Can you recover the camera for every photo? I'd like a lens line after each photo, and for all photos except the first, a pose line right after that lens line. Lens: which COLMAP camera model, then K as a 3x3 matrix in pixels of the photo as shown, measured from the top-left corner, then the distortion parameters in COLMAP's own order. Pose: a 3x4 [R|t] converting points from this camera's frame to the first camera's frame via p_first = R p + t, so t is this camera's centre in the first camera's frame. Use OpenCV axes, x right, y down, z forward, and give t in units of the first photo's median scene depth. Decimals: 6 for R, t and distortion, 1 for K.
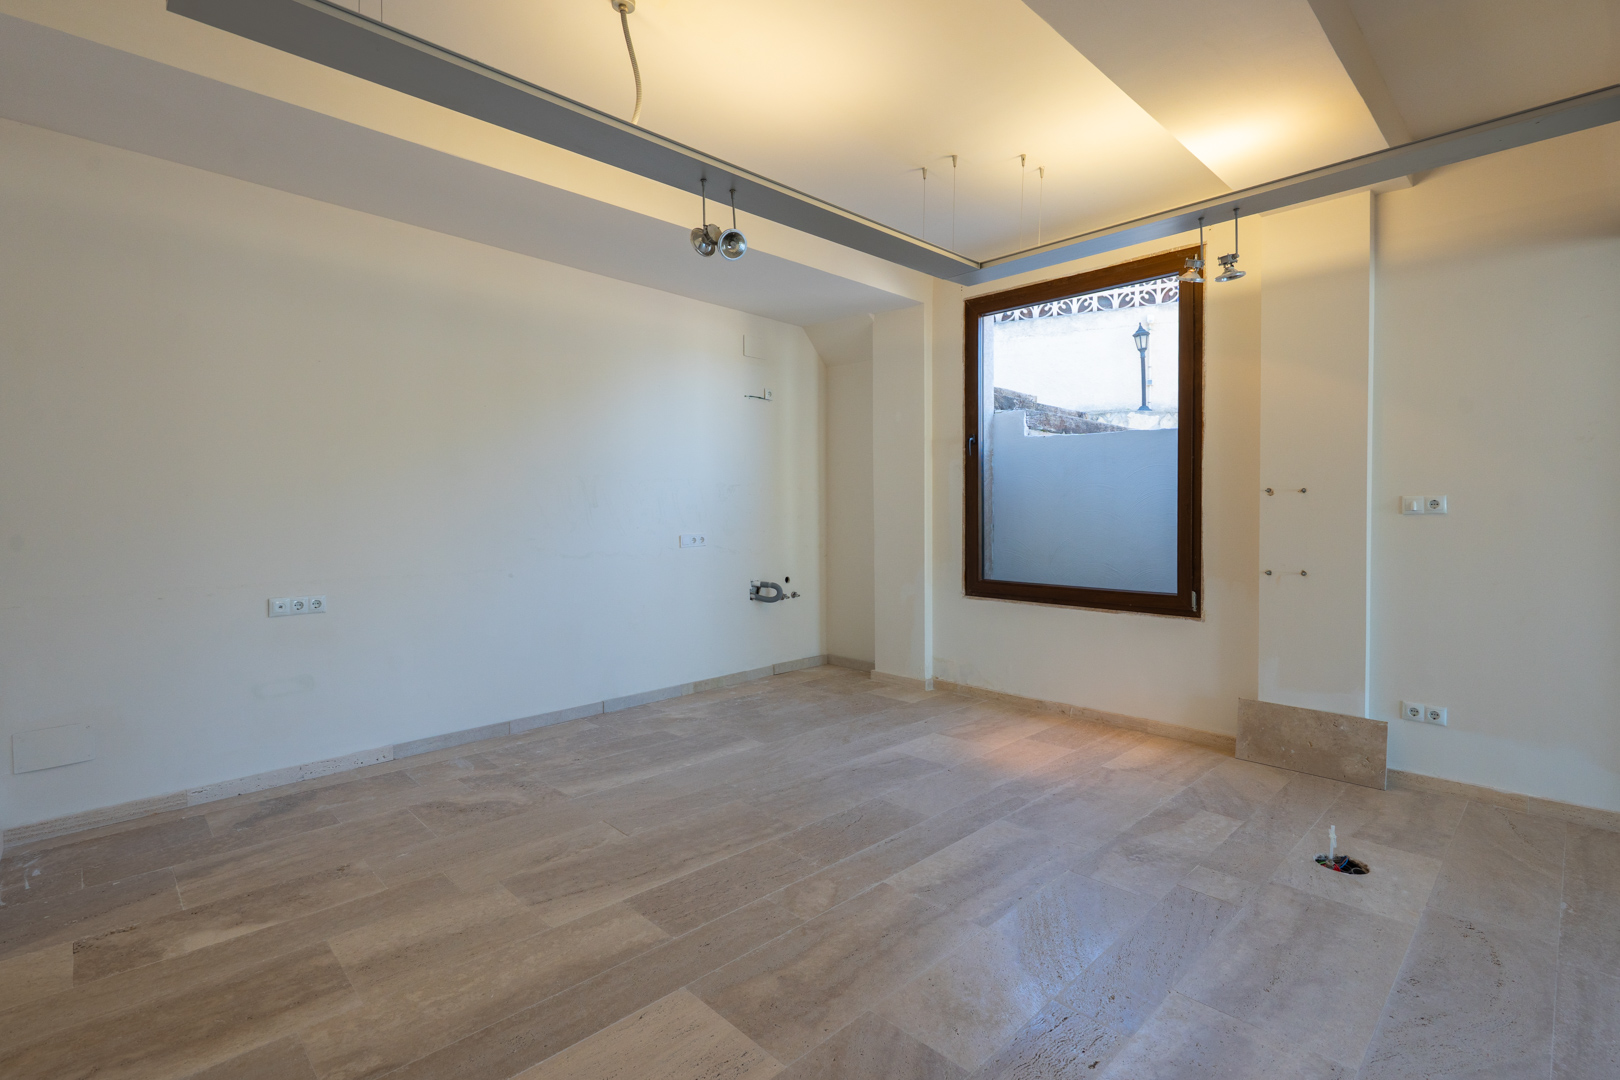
lens RADIAL K [[746.9, 0, 815.4], [0, 746.9, 508.7], [0, 0, 1]] dist [-0.002484, 0.000214]
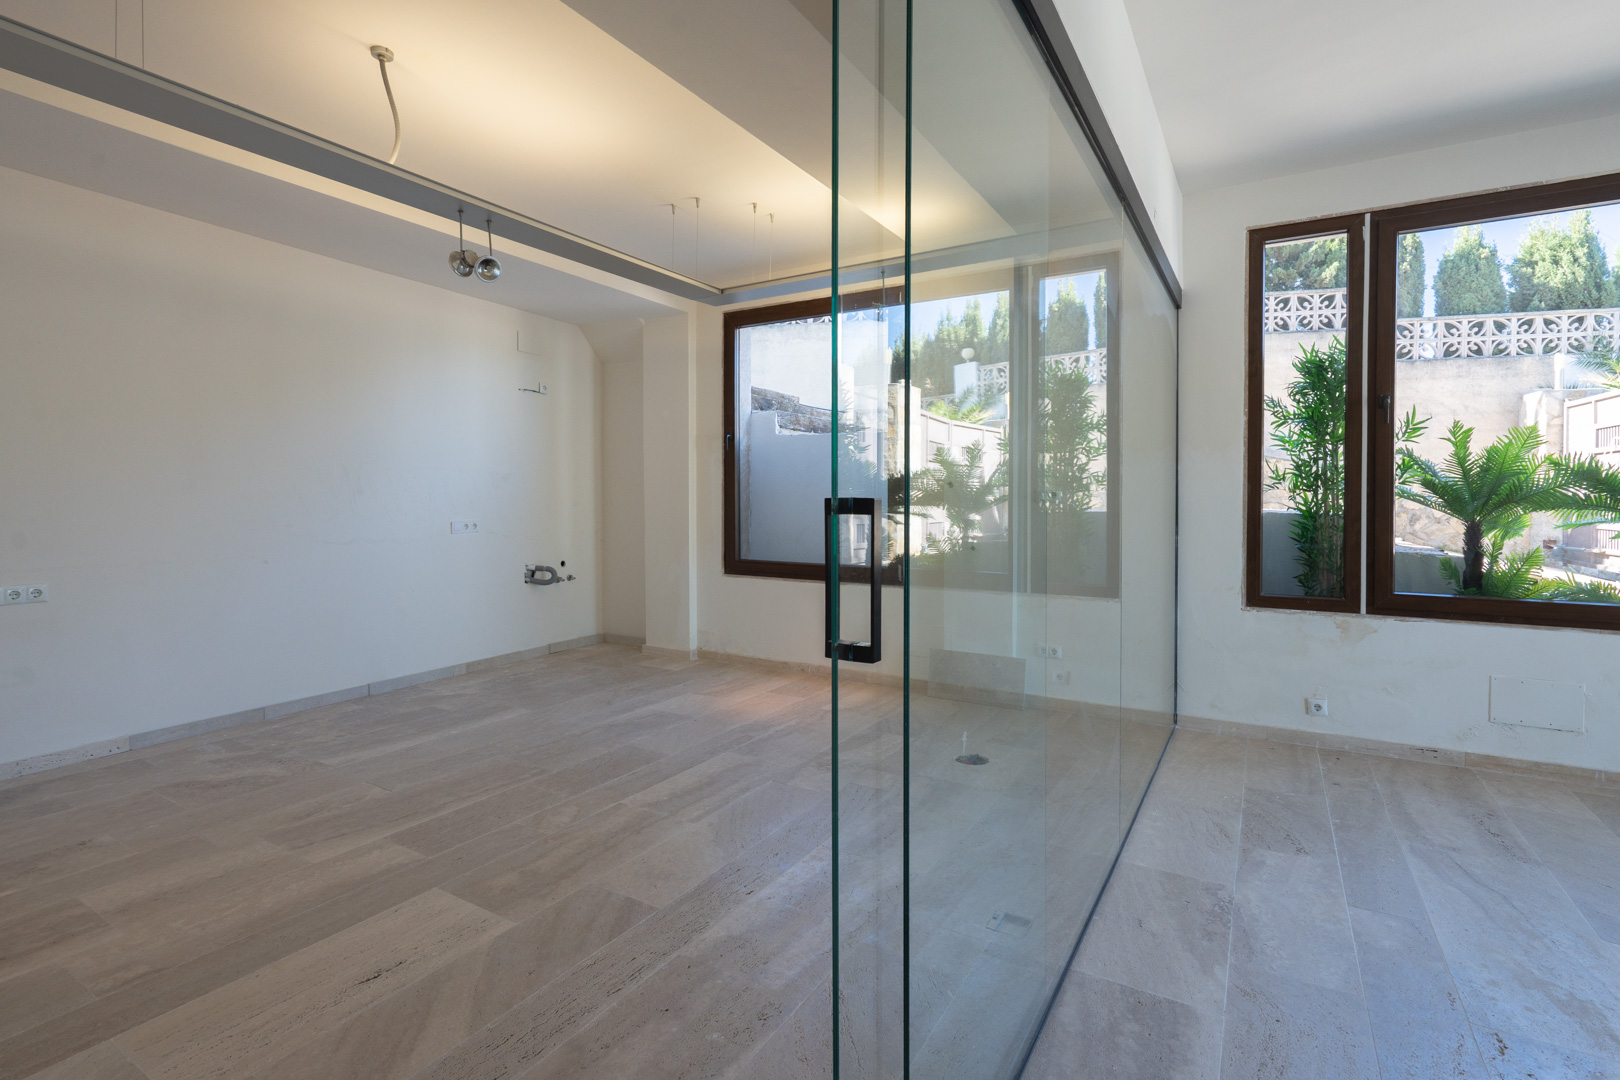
lens RADIAL K [[746.9, 0, 808.4], [0, 746.9, 504.9], [0, 0, 1]] dist [-0.002484, 0.000214]
pose [[0.968938, 0.001428, 0.247298, 0.067246], [-0.004080, 0.999940, 0.010213, -0.000597], [-0.247268, -0.010905, 0.968886, -0.197697]]
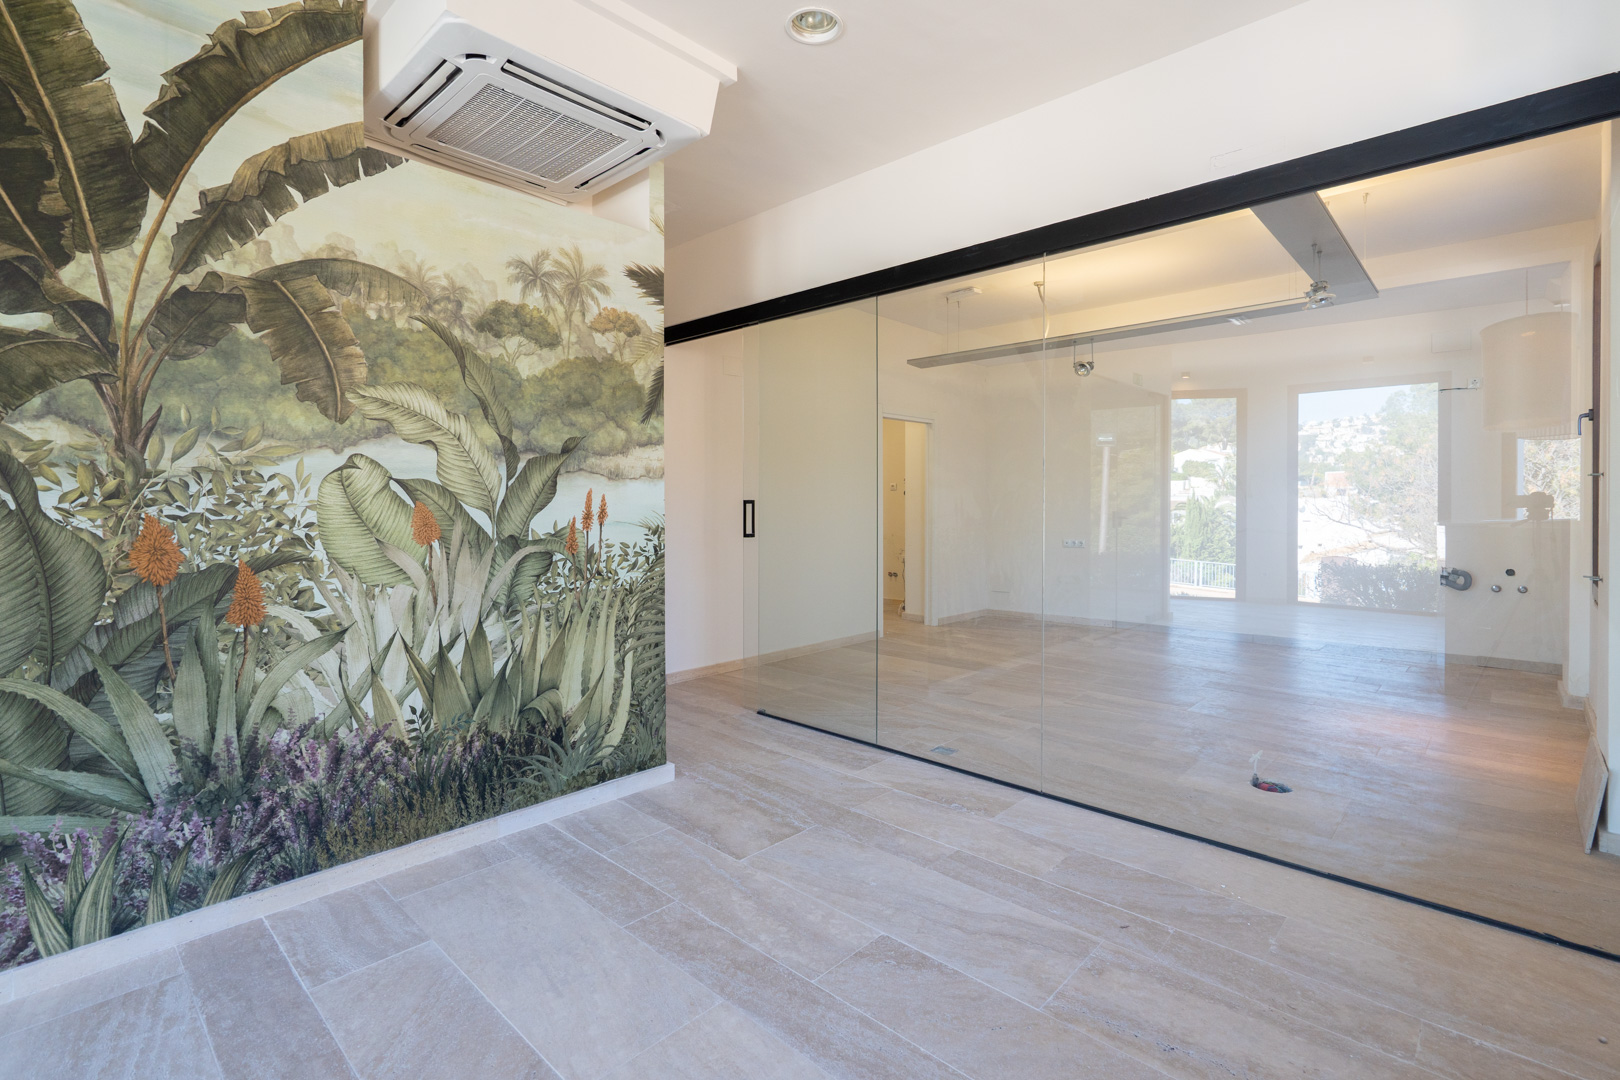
lens RADIAL K [[746.9, 0, 812.0], [0, 746.9, 507.5], [0, 0, 1]] dist [-0.002484, 0.000214]
pose [[0.045151, 0.008698, -0.998942, 1.547919], [0.006727, 0.999937, 0.009011, -0.000671], [0.998958, -0.007127, 0.045090, 0.161010]]
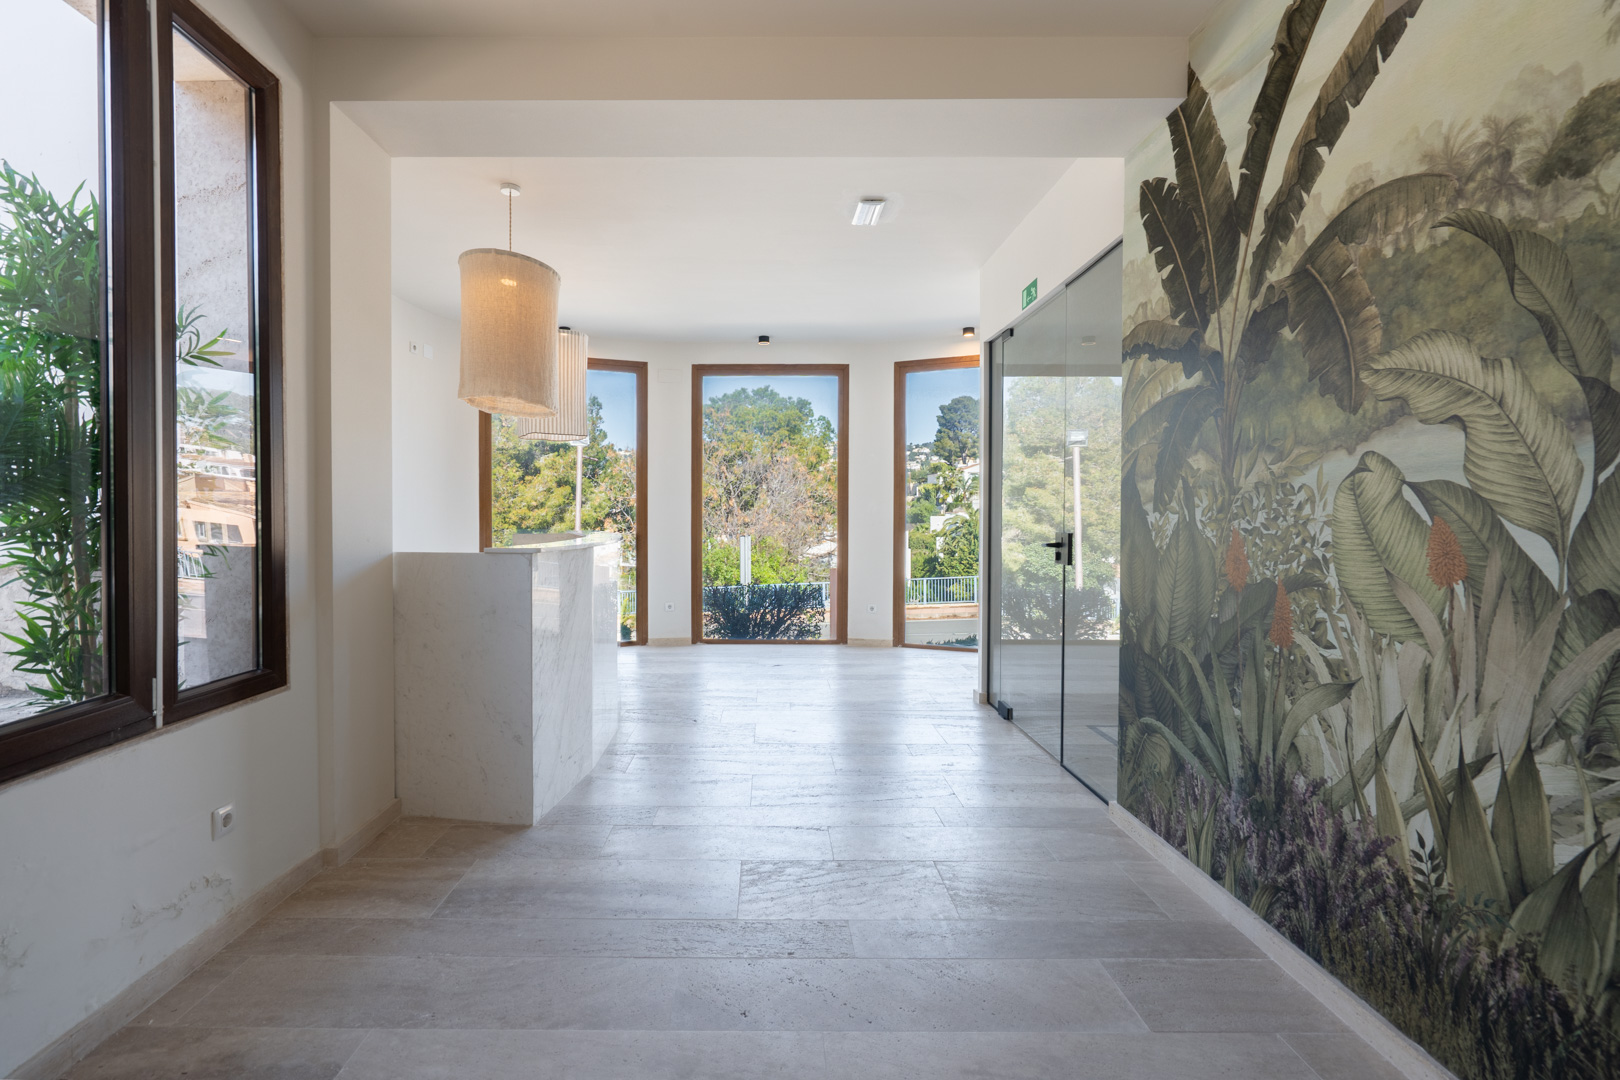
lens RADIAL K [[746.9, 0, 807.5], [0, 746.9, 523.6], [0, 0, 1]] dist [-0.002484, 0.000214]
pose [[-0.756424, -0.007345, 0.654040, 0.723724], [-0.003369, 0.999967, 0.007334, -0.000121], [-0.654073, 0.003344, -0.756424, 0.431575]]
